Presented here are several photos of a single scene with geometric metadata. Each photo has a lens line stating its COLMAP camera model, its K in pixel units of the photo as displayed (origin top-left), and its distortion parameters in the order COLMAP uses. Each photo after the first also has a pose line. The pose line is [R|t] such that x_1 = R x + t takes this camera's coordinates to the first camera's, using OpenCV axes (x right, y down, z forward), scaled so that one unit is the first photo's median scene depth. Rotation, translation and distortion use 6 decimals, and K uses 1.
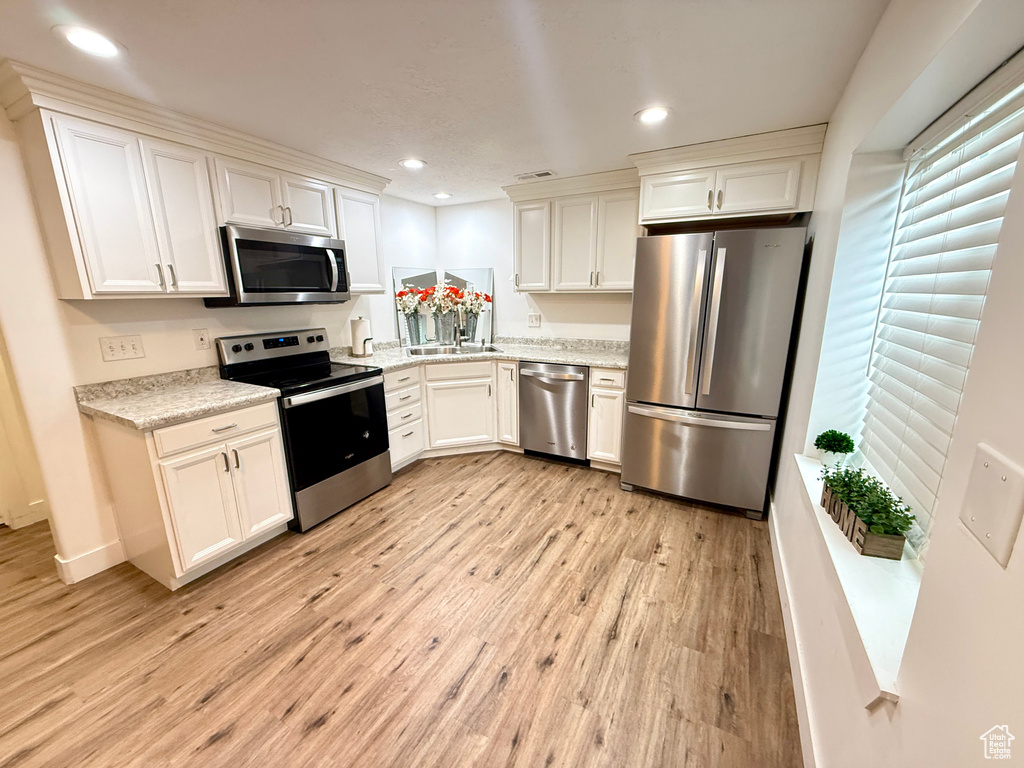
lens RADIAL K [[409.2, 0, 509.6], [0, 409.2, 383.5], [0, 0, 1]] dist [-0.002741, 0.000494]
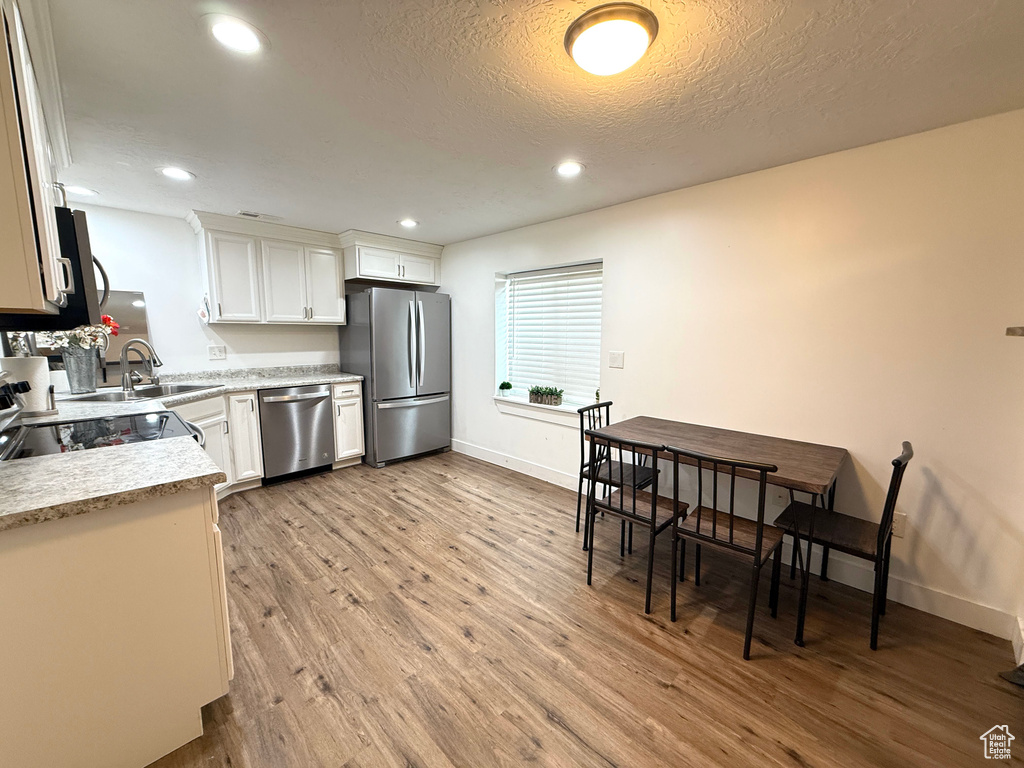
lens RADIAL K [[409.2, 0, 512.3], [0, 409.2, 383.1], [0, 0, 1]] dist [-0.002741, 0.000494]
pose [[0.273882, -0.110333, 0.955414, -1.000270], [0.203239, 0.977604, 0.054634, -0.000136], [-0.940044, 0.179214, 0.290172, 0.163222]]
